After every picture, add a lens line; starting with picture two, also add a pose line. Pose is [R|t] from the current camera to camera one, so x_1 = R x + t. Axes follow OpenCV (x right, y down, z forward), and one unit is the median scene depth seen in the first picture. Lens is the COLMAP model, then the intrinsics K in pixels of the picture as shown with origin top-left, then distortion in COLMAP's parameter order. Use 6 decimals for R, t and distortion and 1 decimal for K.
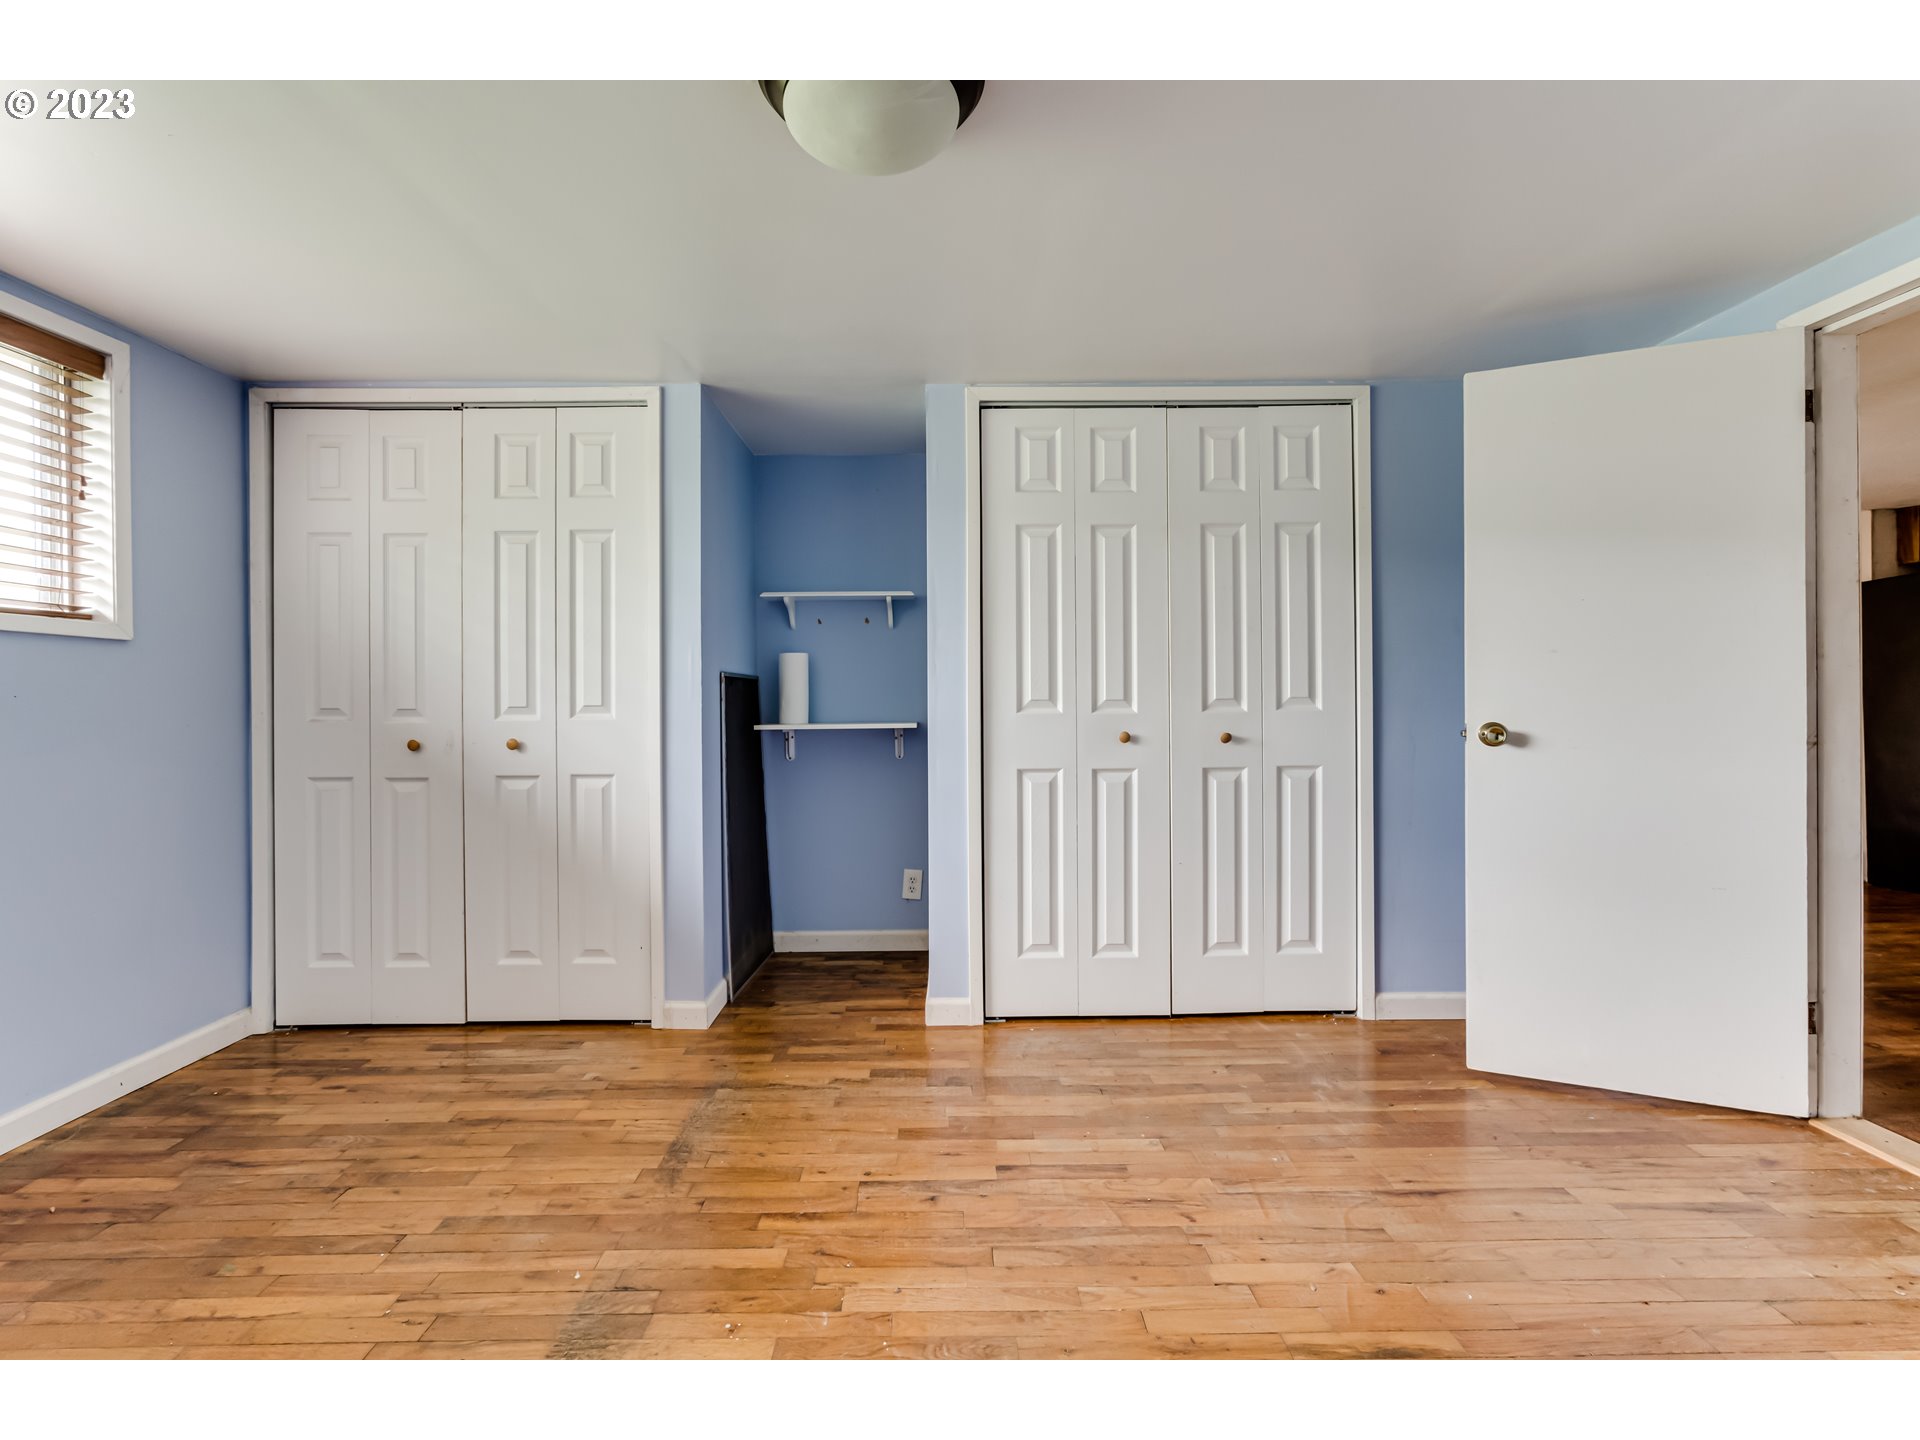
lens RADIAL K [[879.9, 0, 924.4], [0, 879.9, 717.0], [0, 0, 1]] dist [-0.003151, 0.000215]
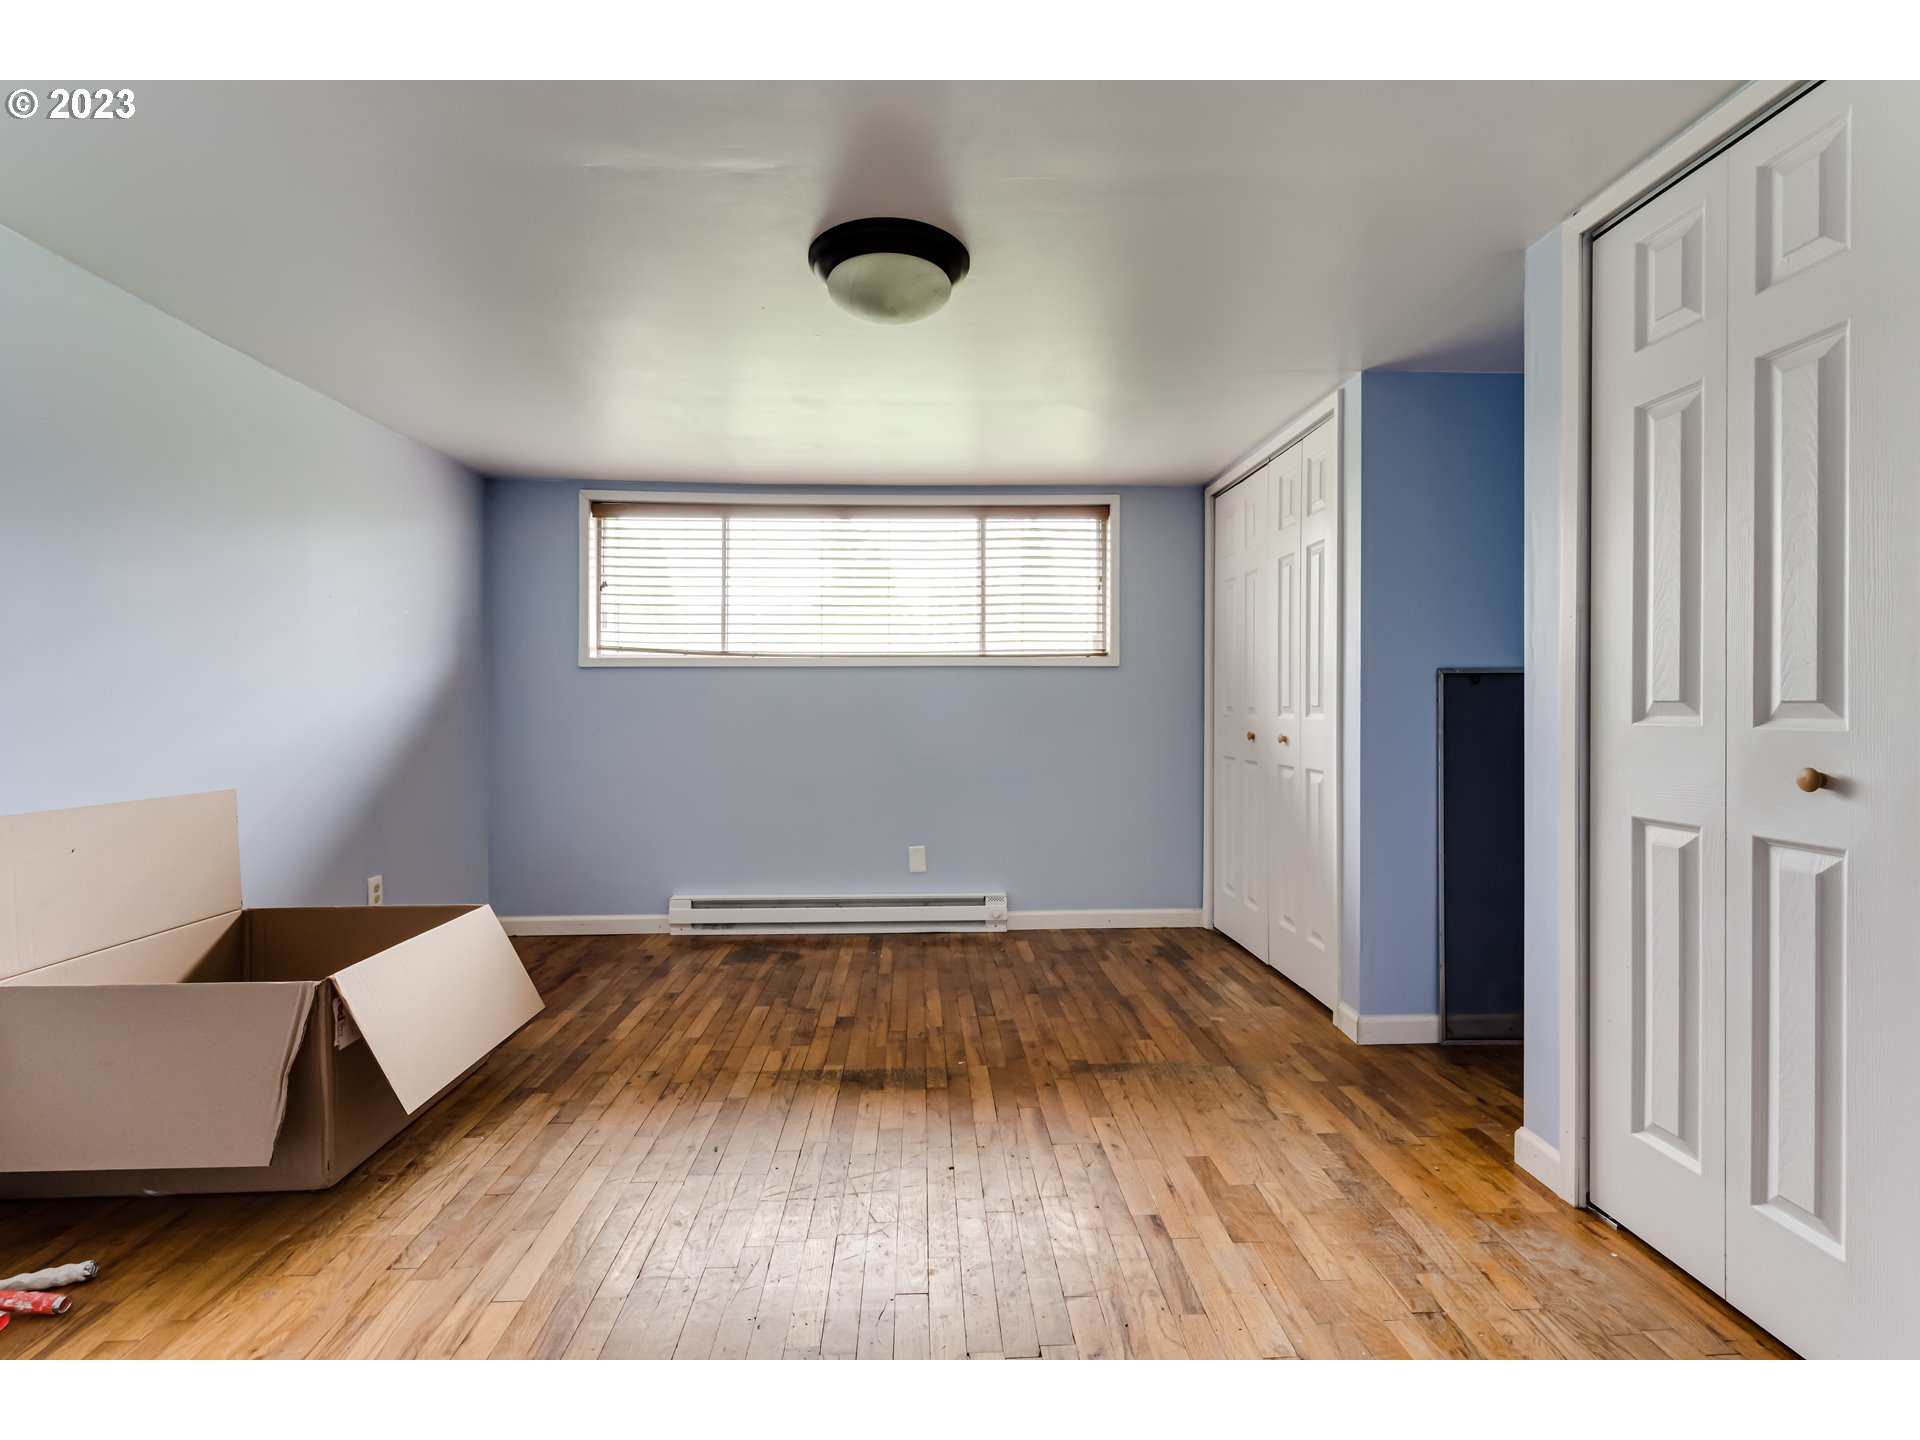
lens RADIAL K [[880.5, 0, 960.0], [0, 880.5, 703.8], [0, 0, 1]] dist [-0.004638, 0.000196]
pose [[0.041313, 0.004813, -0.999135, 0.808340], [-0.008267, 0.999956, 0.004475, -0.018858], [0.999112, 0.008075, 0.041351, 0.617741]]
